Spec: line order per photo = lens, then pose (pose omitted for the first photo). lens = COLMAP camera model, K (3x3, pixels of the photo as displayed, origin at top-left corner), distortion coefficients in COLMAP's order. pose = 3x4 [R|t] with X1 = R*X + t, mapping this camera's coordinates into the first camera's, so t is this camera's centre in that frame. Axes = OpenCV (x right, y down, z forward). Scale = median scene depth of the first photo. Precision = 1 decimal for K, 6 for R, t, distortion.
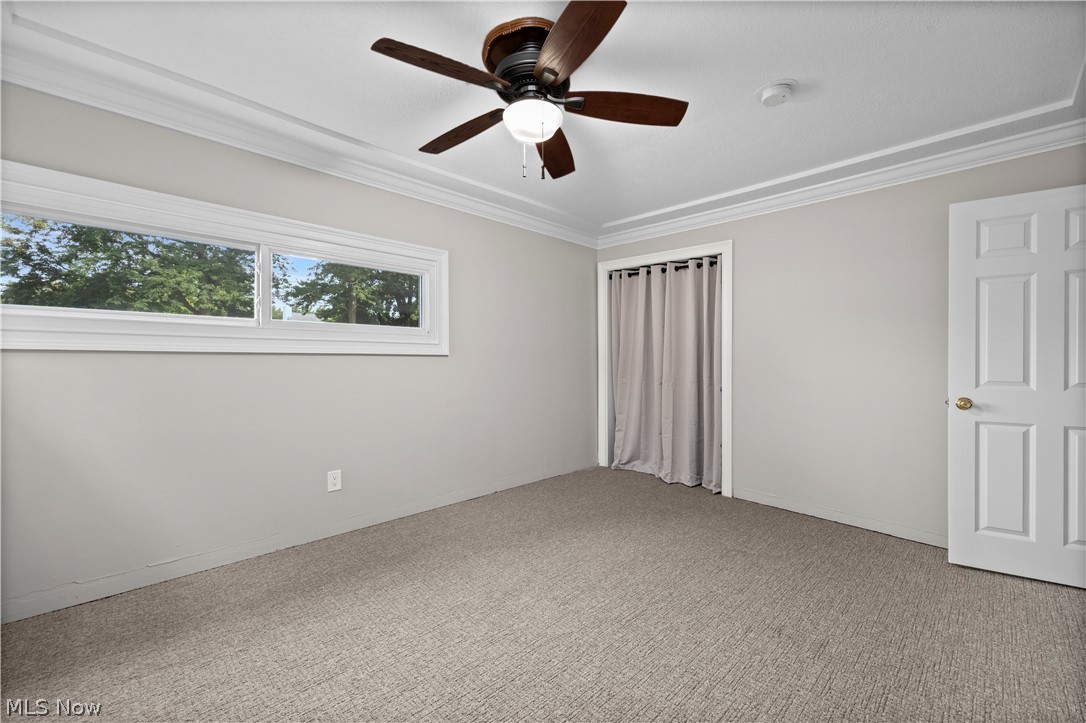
lens RADIAL K [[422.3, 0, 546.2], [0, 422.3, 362.6], [0, 0, 1]] dist [-0.003998, 0.000282]
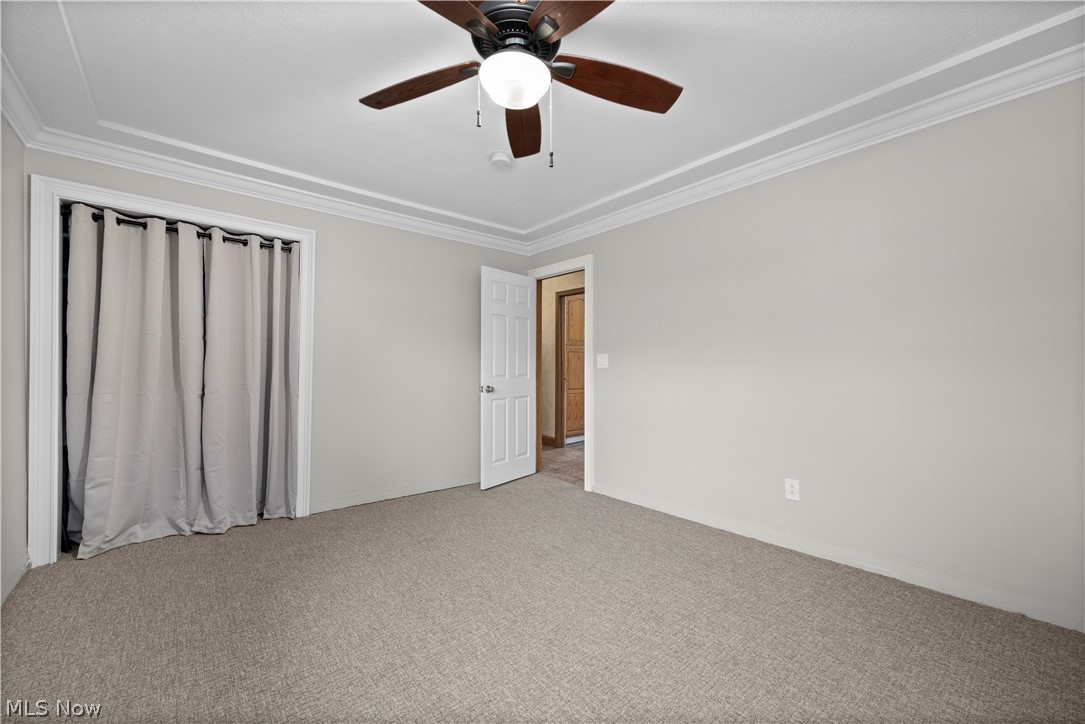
lens RADIAL K [[421.9, 0, 545.7], [0, 421.9, 361.5], [0, 0, 1]] dist [-0.003998, 0.000282]
pose [[0.088678, 0.001647, 0.996059, -0.456300], [0.004992, 0.999985, -0.002098, -0.004667], [-0.996048, 0.005159, 0.088668, 0.458125]]
